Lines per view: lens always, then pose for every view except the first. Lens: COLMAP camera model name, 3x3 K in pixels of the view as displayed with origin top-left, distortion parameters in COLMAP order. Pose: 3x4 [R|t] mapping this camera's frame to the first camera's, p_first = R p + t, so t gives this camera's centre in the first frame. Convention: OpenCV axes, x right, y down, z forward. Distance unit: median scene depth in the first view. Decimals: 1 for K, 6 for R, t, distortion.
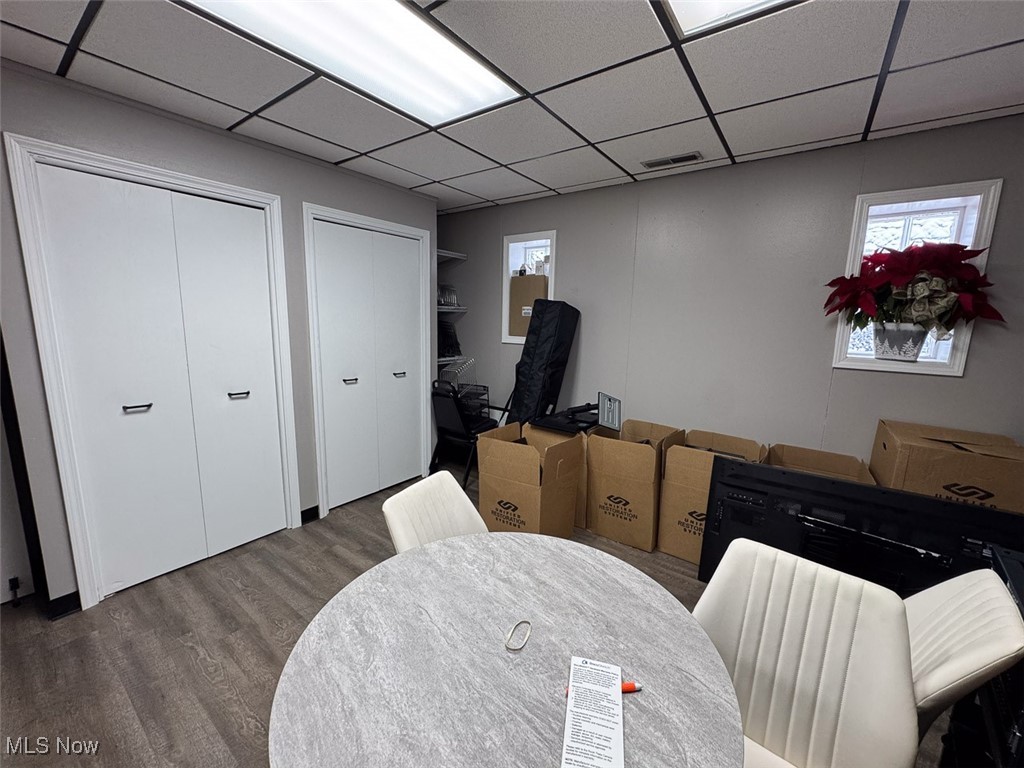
lens RADIAL K [[408.4, 0, 512.3], [0, 408.4, 383.5], [0, 0, 1]] dist [-0.001954, -0.000622]
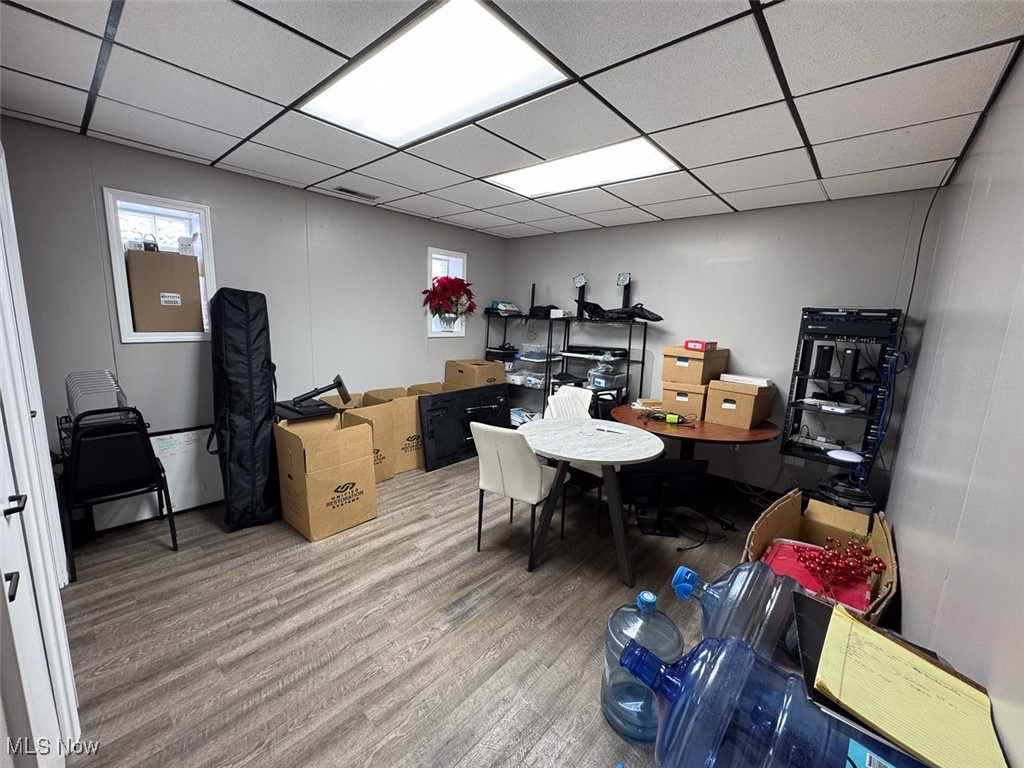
lens RADIAL K [[408.4, 0, 514.0], [0, 408.4, 384.8], [0, 0, 1]] dist [-0.001954, -0.000622]
pose [[0.084967, -0.190224, 0.978057, -1.083139], [0.125229, 0.975862, 0.178918, -0.117136], [-0.988483, 0.107279, 0.106738, 0.450295]]
